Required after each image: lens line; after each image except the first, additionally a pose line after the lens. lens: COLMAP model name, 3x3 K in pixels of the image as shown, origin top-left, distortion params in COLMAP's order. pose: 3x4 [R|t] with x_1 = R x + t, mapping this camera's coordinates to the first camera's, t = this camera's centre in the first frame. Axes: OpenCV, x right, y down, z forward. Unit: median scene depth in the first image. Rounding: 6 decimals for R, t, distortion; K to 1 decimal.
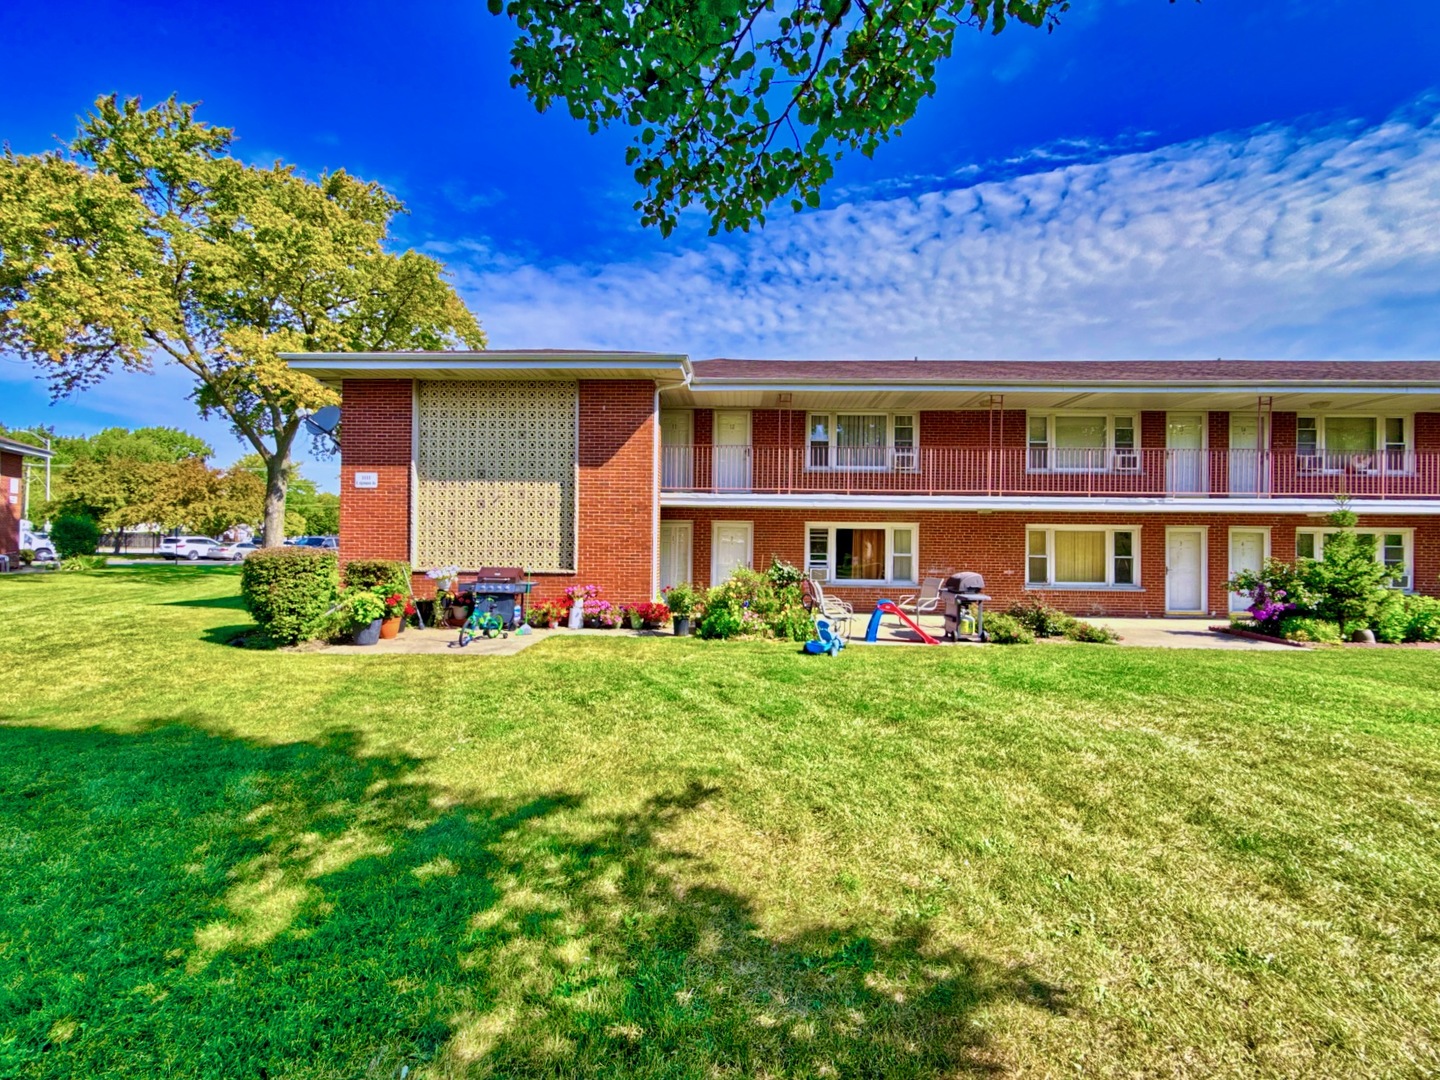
lens RADIAL K [[617.8, 0, 720.0], [0, 617.8, 540.0], [0, 0, 1]] dist [0.001301, 0.005694]
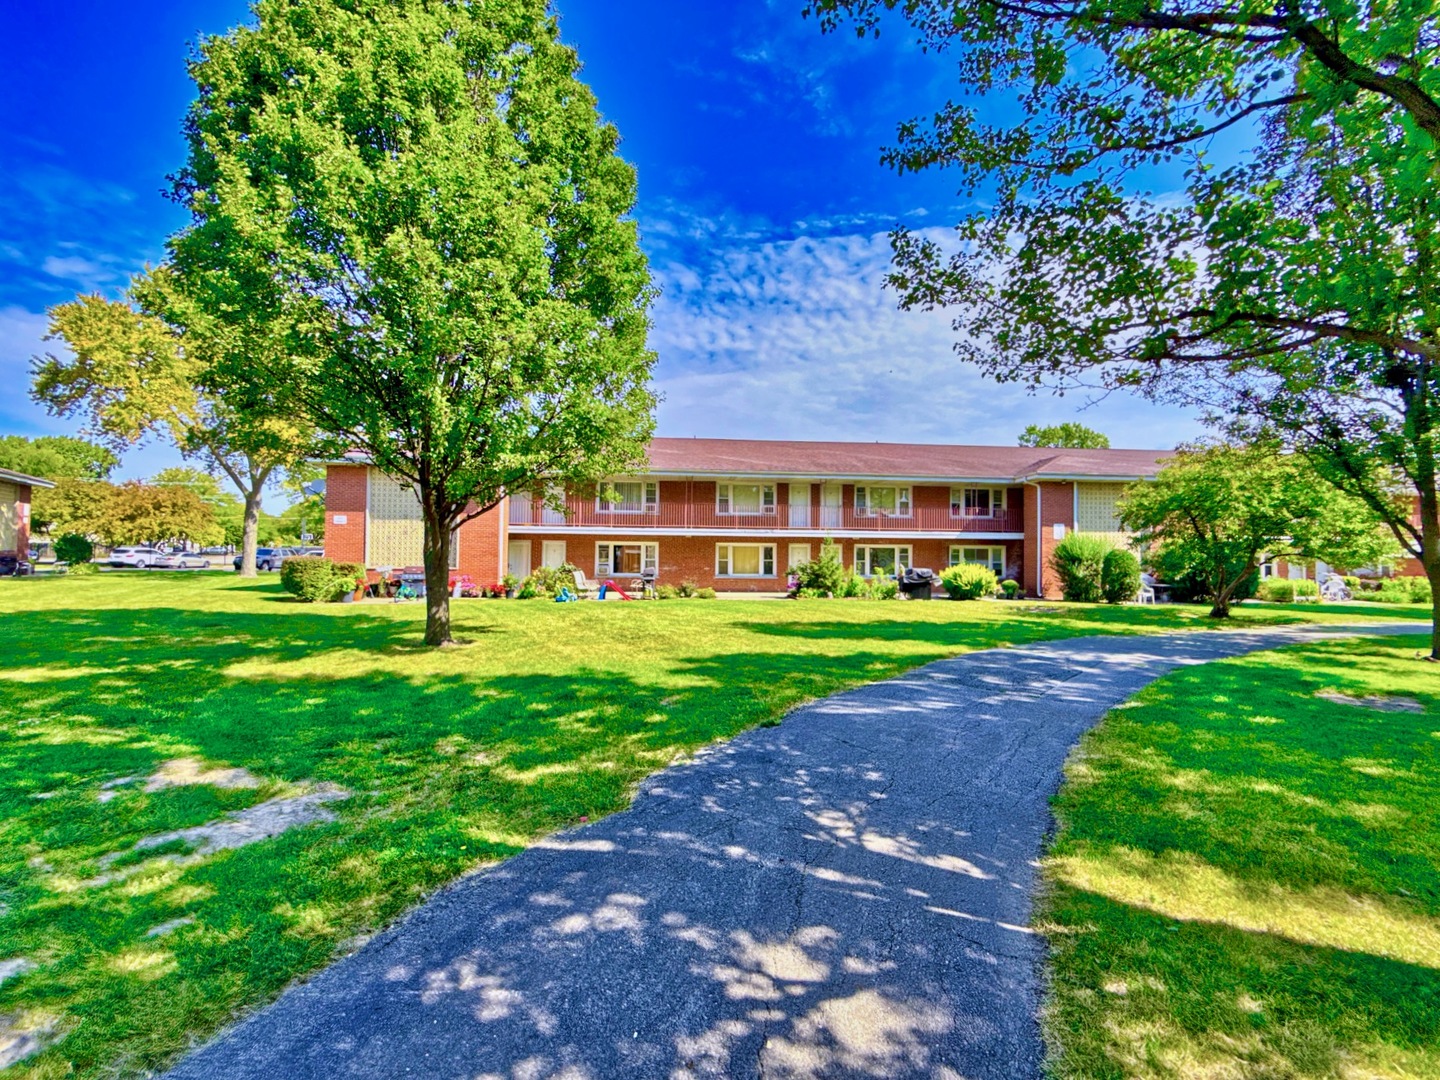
lens RADIAL K [[586.3, 0, 720.0], [0, 586.3, 540.0], [0, 0, 1]] dist [-0.000841, 0.000159]
pose [[0.991796, 0.001491, 0.127820, 0.279870], [0.000502, 0.999879, -0.015559, -0.006582], [-0.127828, 0.015495, 0.991675, -0.744244]]
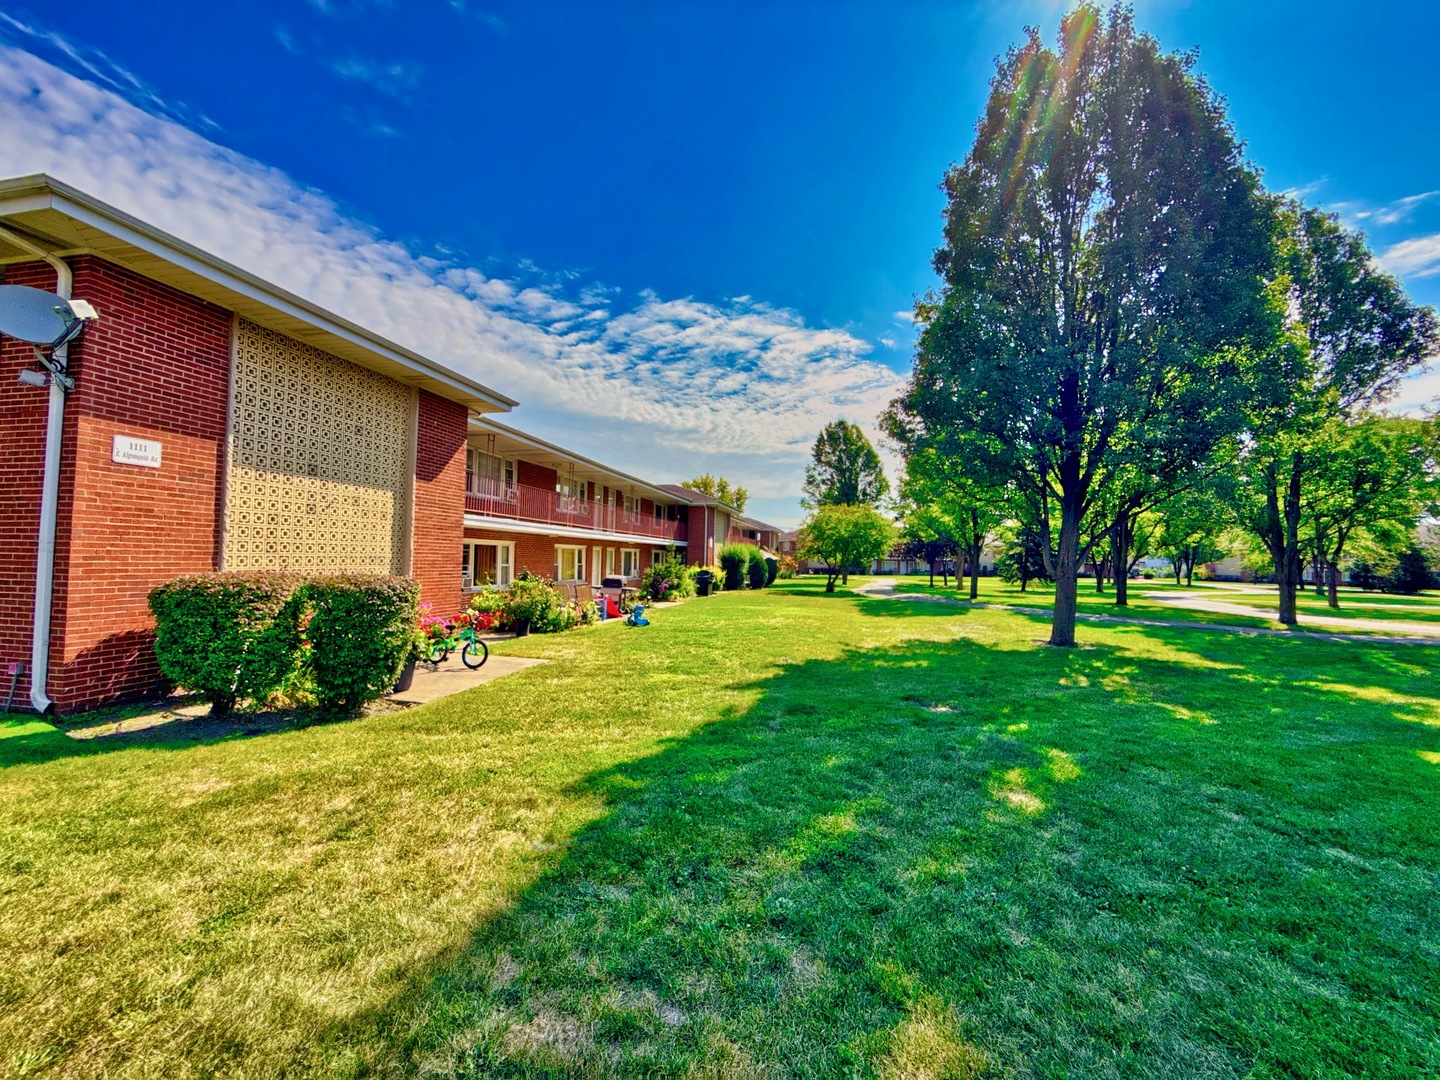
lens RADIAL K [[586.3, 0, 720.0], [0, 586.3, 540.0], [0, 0, 1]] dist [-0.000841, 0.000159]
pose [[0.203813, 0.026654, 0.978647, -0.837558], [-0.028837, 0.999359, -0.021212, -0.016018], [-0.978585, -0.023898, 0.204451, 0.300838]]
